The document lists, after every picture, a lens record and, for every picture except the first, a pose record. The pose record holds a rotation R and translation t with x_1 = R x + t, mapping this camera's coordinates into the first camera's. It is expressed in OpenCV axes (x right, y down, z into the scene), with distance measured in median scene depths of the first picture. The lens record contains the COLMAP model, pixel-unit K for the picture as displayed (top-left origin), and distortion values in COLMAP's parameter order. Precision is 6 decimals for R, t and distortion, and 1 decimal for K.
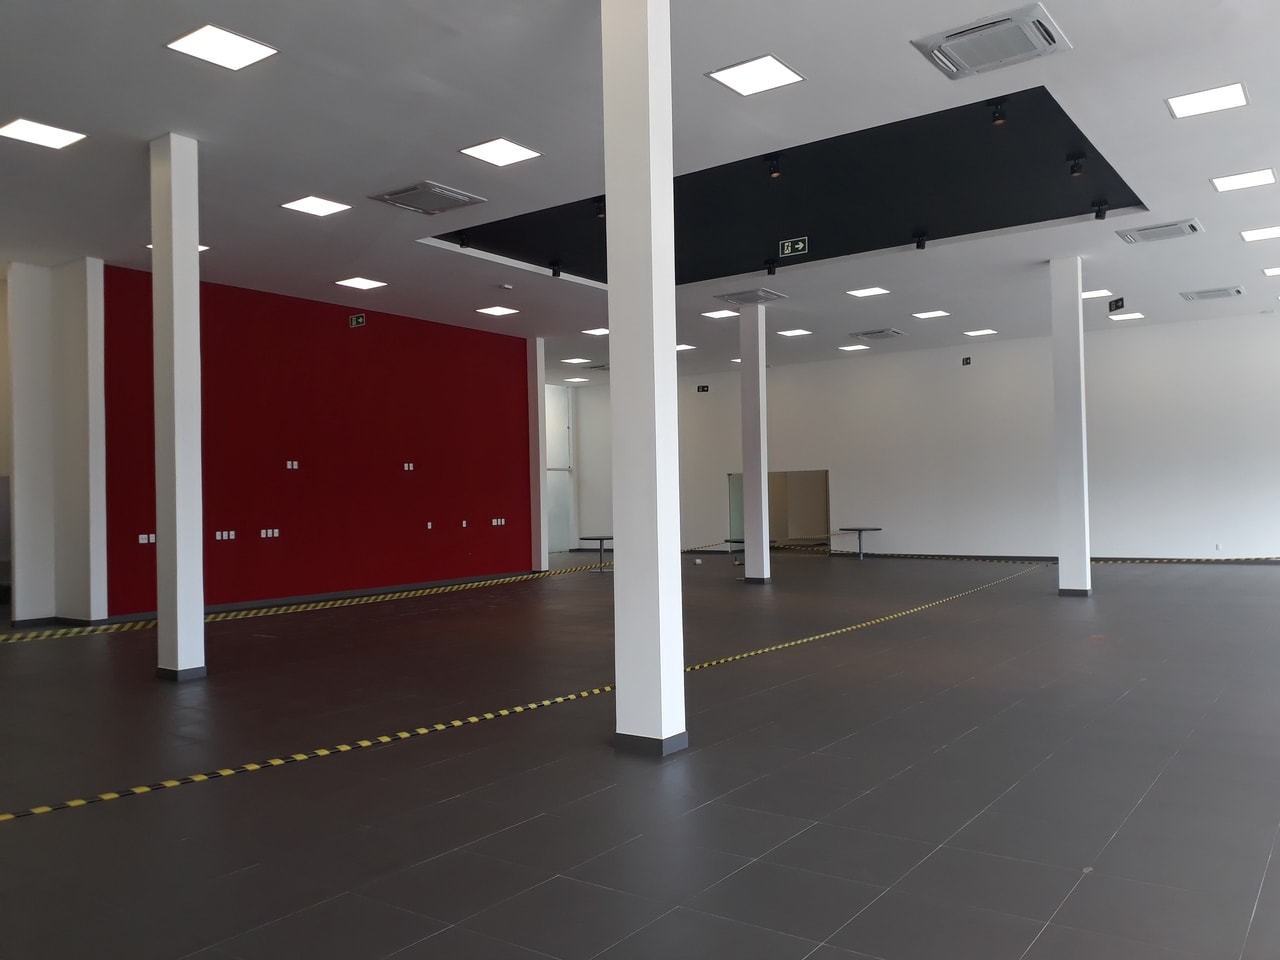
lens RADIAL K [[1040.9, 0, 560.4], [0, 1040.9, 511.8], [0, 0, 1]] dist [0.193405, -0.326715]
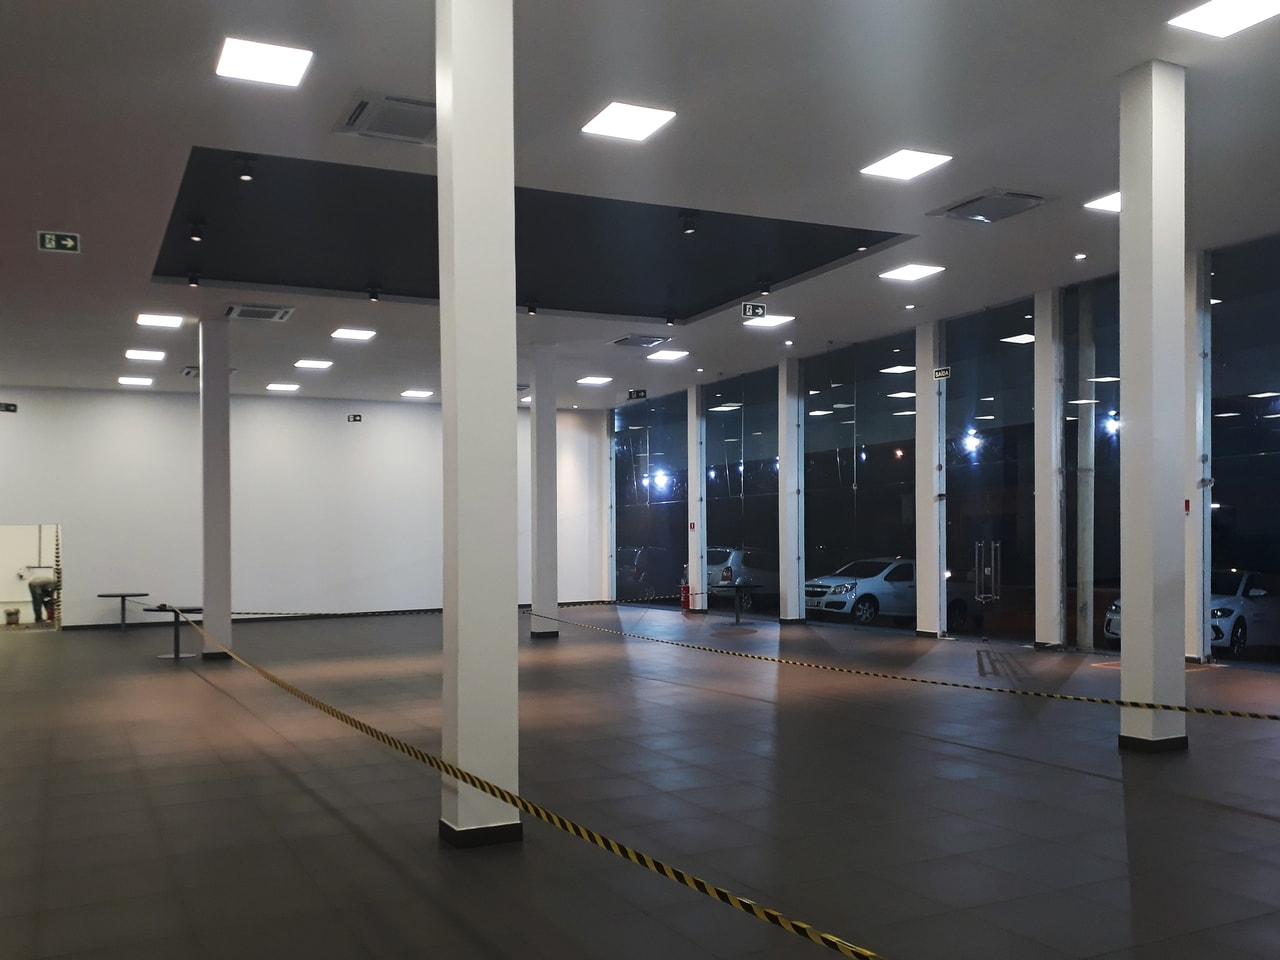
lens RADIAL K [[1070.7, 0, 639.4], [0, 1070.7, 552.7], [0, 0, 1]] dist [0.024970, 0.001830]
pose [[0.405269, 0.004164, 0.914188, -0.475684], [0.022415, 0.999644, -0.014490, 0.006208], [-0.913923, 0.026364, 0.405032, 0.388148]]
